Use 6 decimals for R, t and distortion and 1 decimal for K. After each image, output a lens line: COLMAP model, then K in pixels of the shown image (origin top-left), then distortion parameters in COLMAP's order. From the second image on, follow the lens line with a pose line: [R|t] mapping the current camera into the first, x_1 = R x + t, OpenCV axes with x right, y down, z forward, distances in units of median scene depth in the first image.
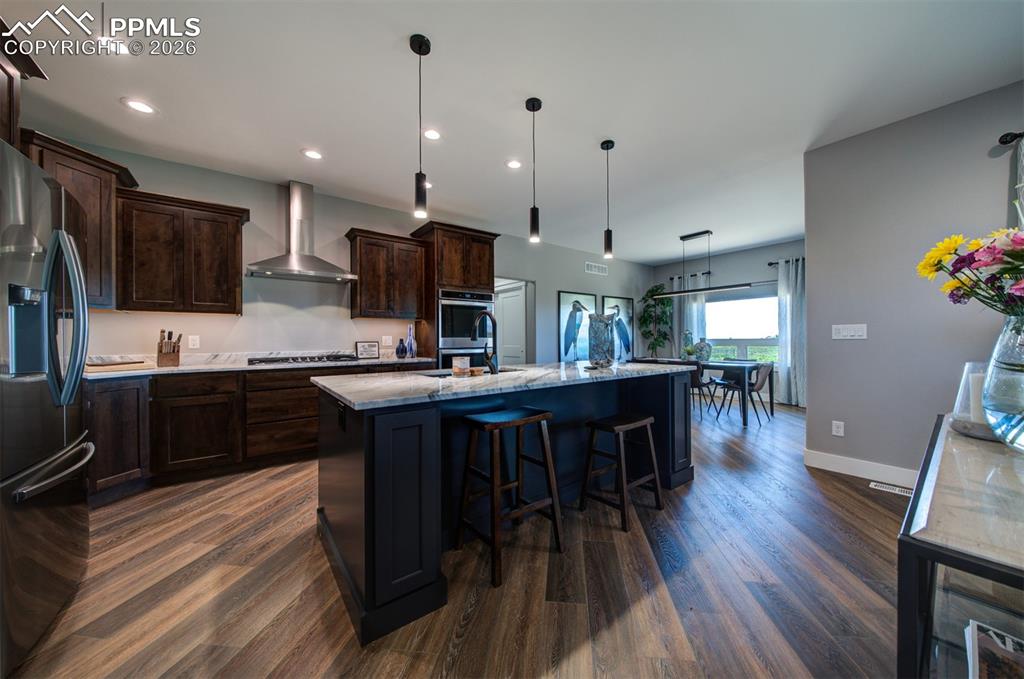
lens RADIAL K [[357.6, 0, 529.5], [0, 357.6, 338.8], [0, 0, 1]] dist [-0.006216, -0.000160]
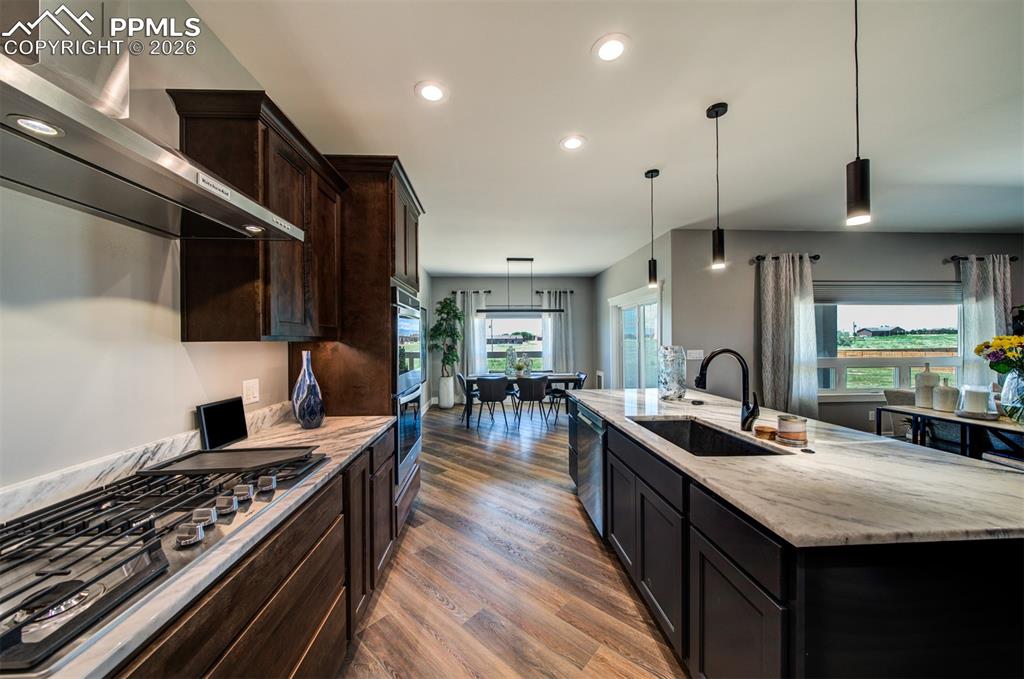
lens RADIAL K [[354.3, 0, 507.4], [0, 354.3, 340.8], [0, 0, 1]] dist [-0.000755, -0.000072]
pose [[0.584975, 0.002248, 0.811048, -0.780994], [-0.000680, 0.999997, -0.002281, -0.073056], [-0.811051, 0.000783, 0.584975, 0.719663]]
